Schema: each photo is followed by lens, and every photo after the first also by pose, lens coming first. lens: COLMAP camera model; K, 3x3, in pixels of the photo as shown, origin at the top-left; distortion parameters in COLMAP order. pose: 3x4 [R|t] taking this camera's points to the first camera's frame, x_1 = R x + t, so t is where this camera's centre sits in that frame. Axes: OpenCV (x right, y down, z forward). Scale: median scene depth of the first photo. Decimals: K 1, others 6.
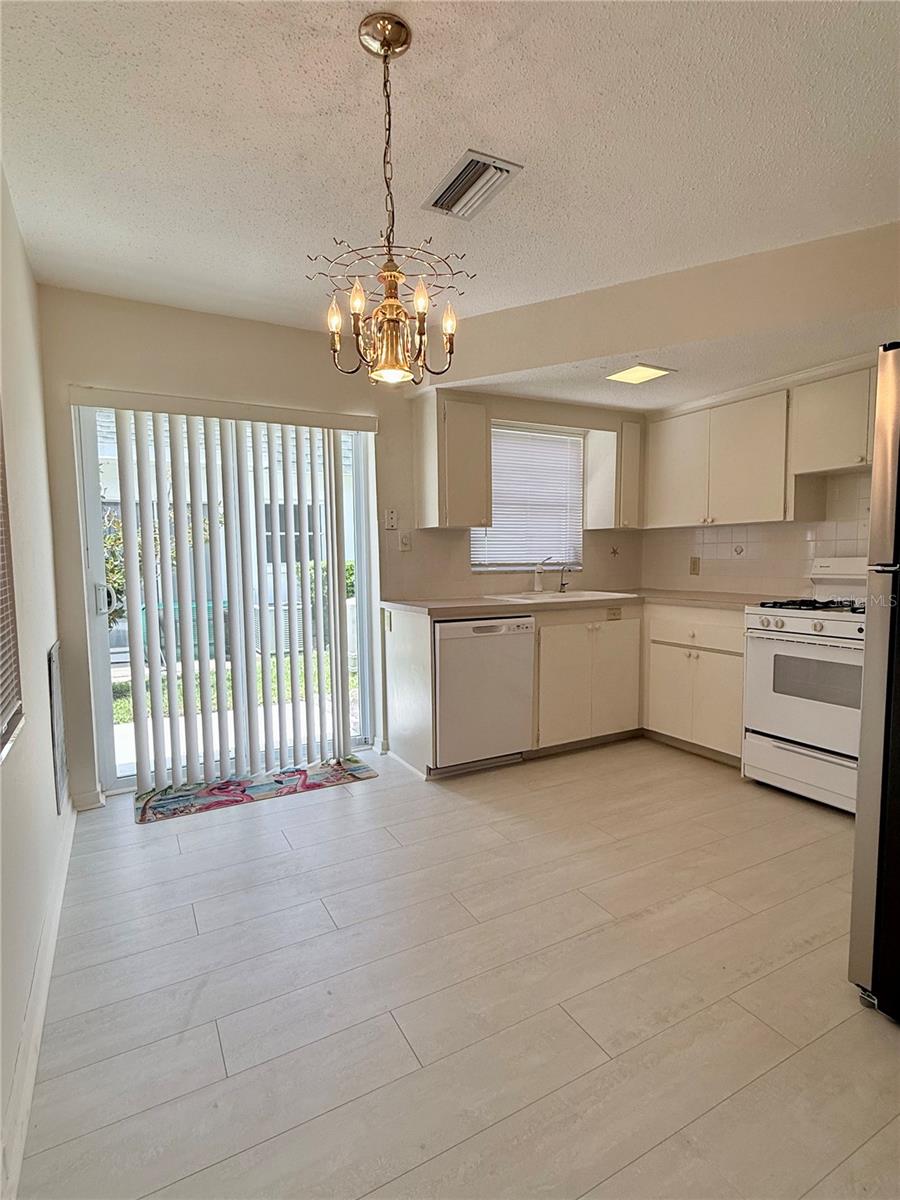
lens RADIAL K [[609.0, 0, 457.3], [0, 609.0, 600.2], [0, 0, 1]] dist [0.005250, -0.001367]
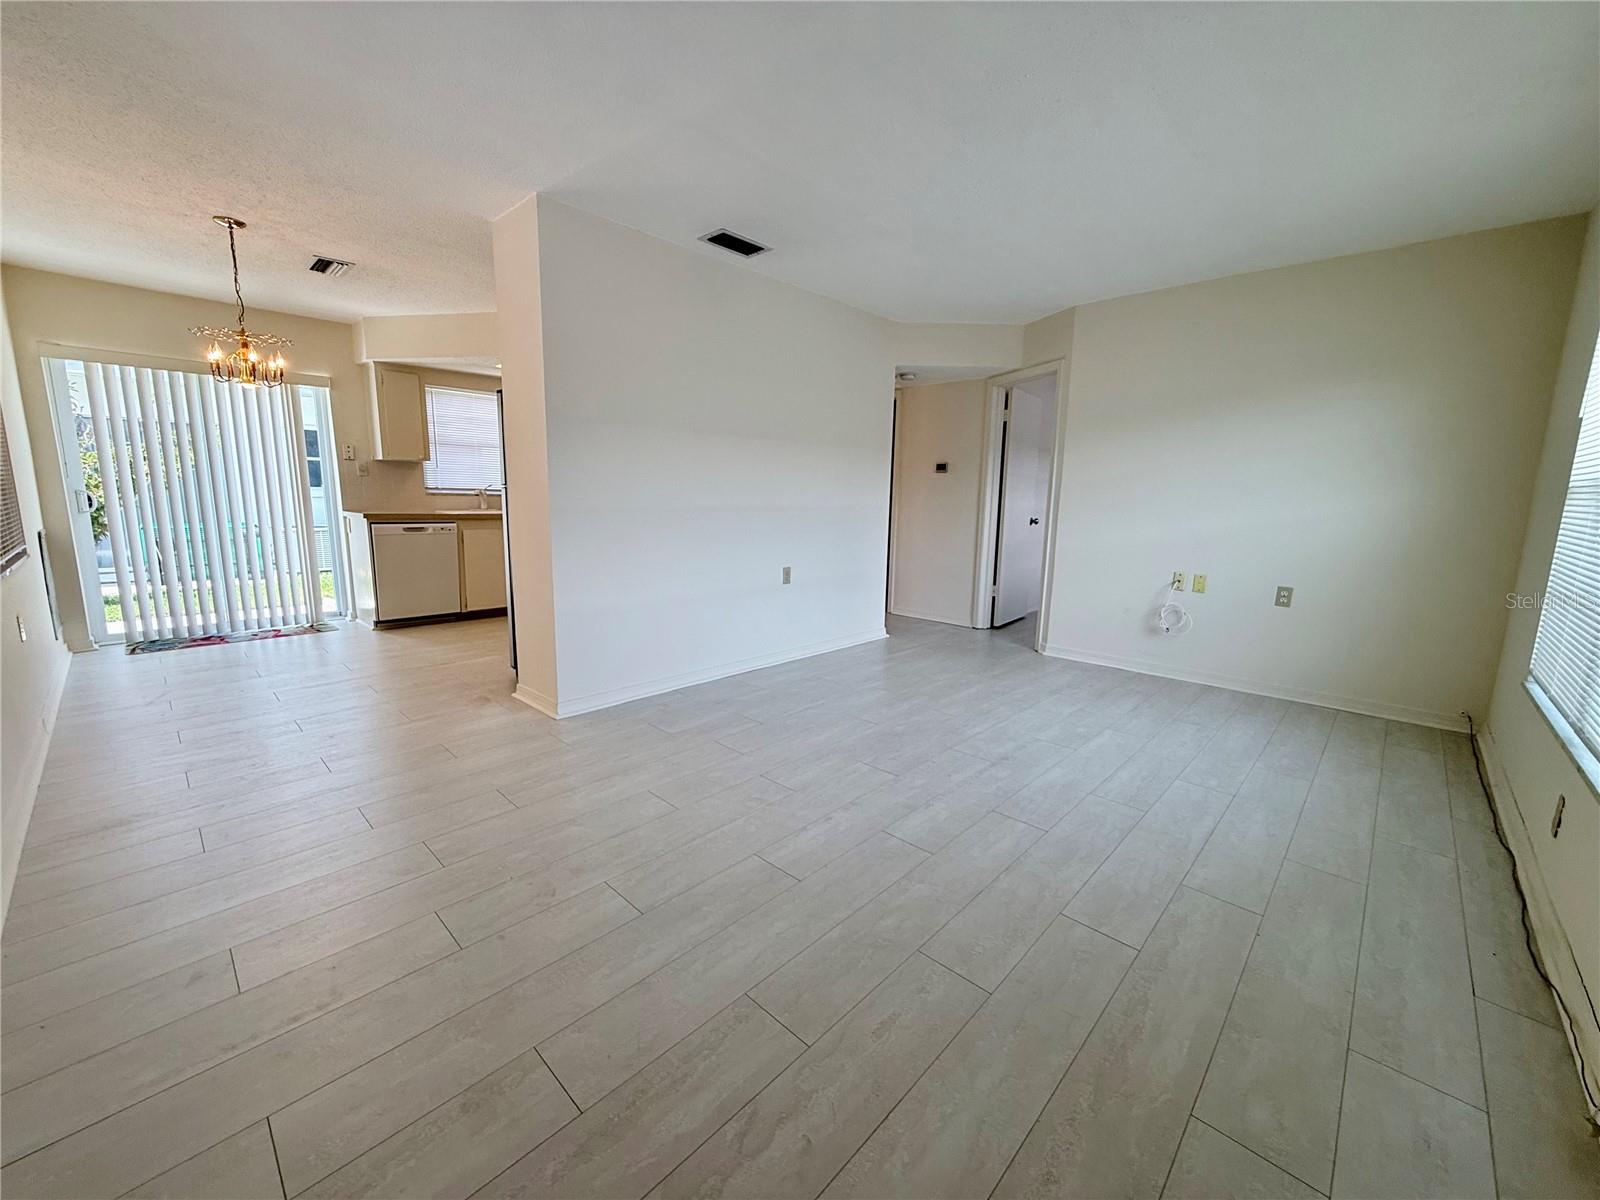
lens RADIAL K [[633.7, 0, 797.6], [0, 633.7, 593.8], [0, 0, 1]] dist [0.001293, -0.000180]
pose [[0.954261, -0.015949, 0.298549, 0.465057], [-0.008909, 0.996616, 0.081717, 0.067404], [-0.298842, -0.080639, 0.950890, -0.761828]]
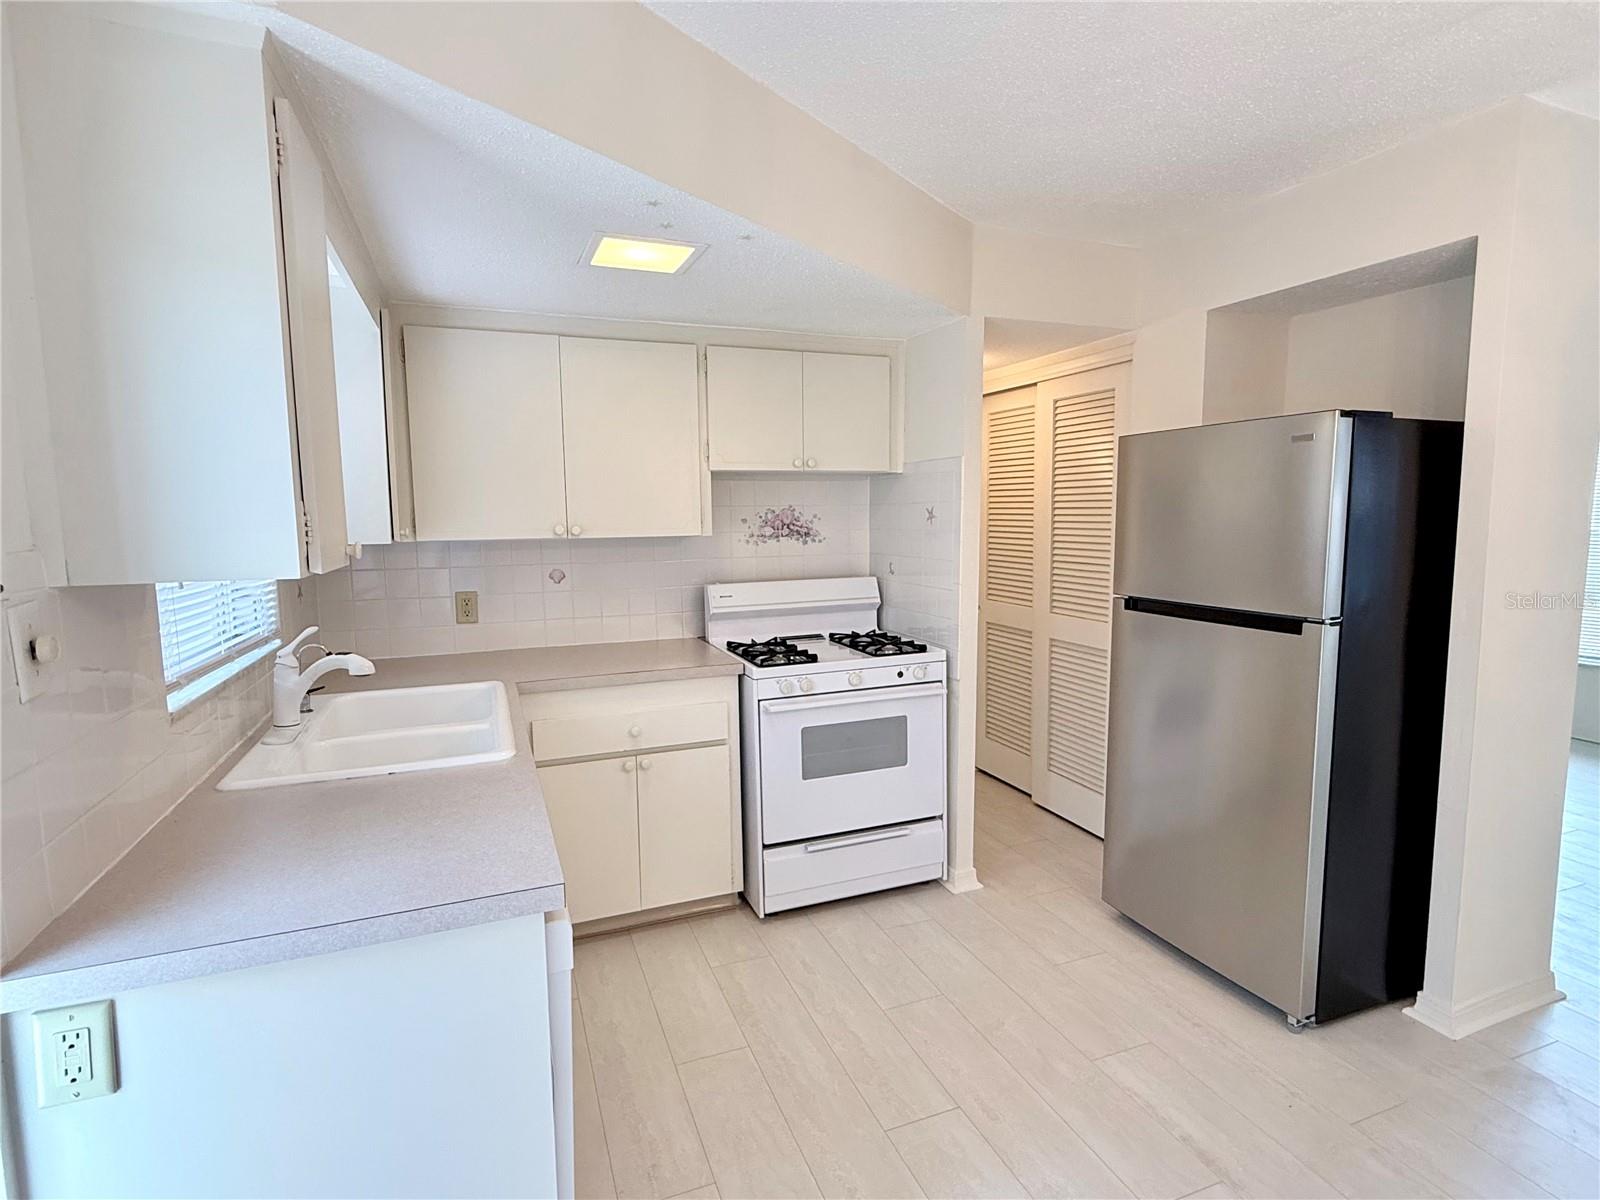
lens RADIAL K [[812.0, 0, 797.4], [0, 812.0, 594.2], [0, 0, 1]] dist [0.005250, -0.001367]
pose [[0.127703, -0.091554, 0.987578, -0.362368], [0.083062, 0.993220, 0.081336, -0.129037], [-0.988328, 0.071644, 0.134442, 0.766860]]
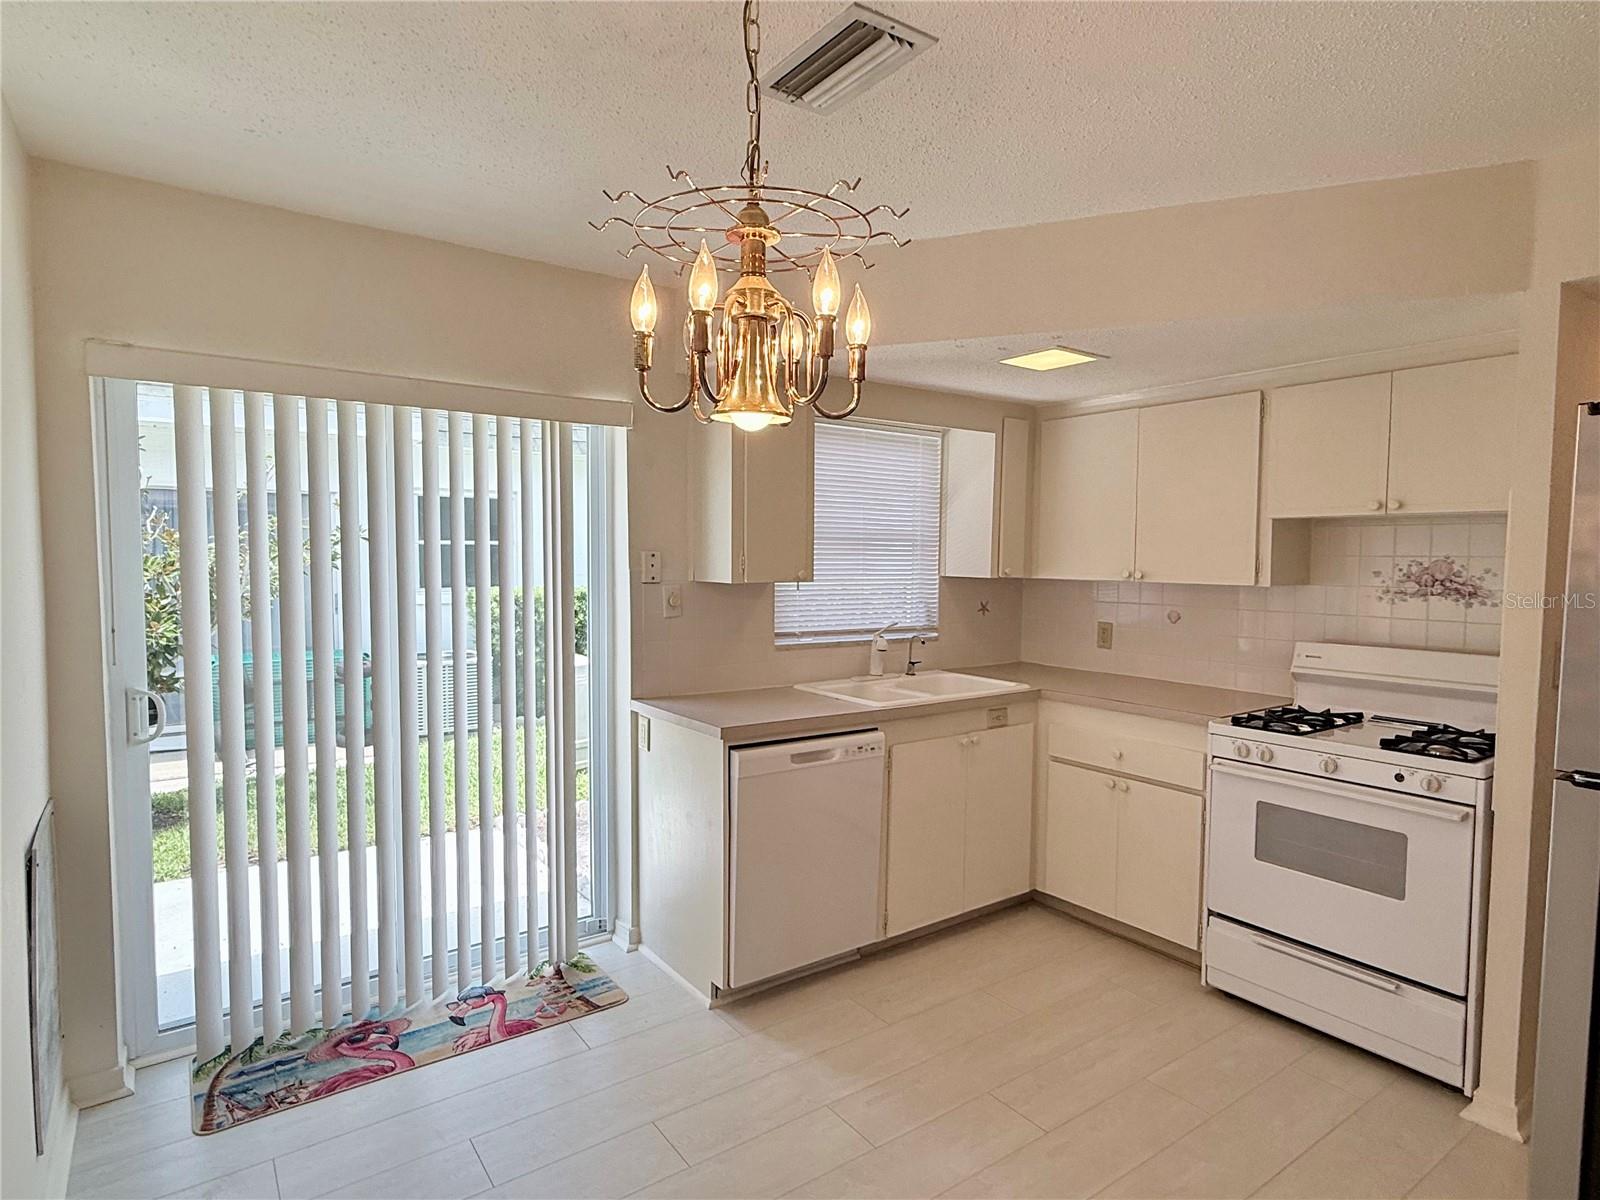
lens RADIAL K [[875.4, 0, 802.1], [0, 875.4, 598.3], [0, 0, 1]] dist [0.004437, -0.000095]
pose [[0.992595, 0.012993, 0.120776, -0.069307], [-0.010170, 0.999661, -0.023962, -0.088295], [-0.121047, 0.022556, 0.992390, 0.111395]]
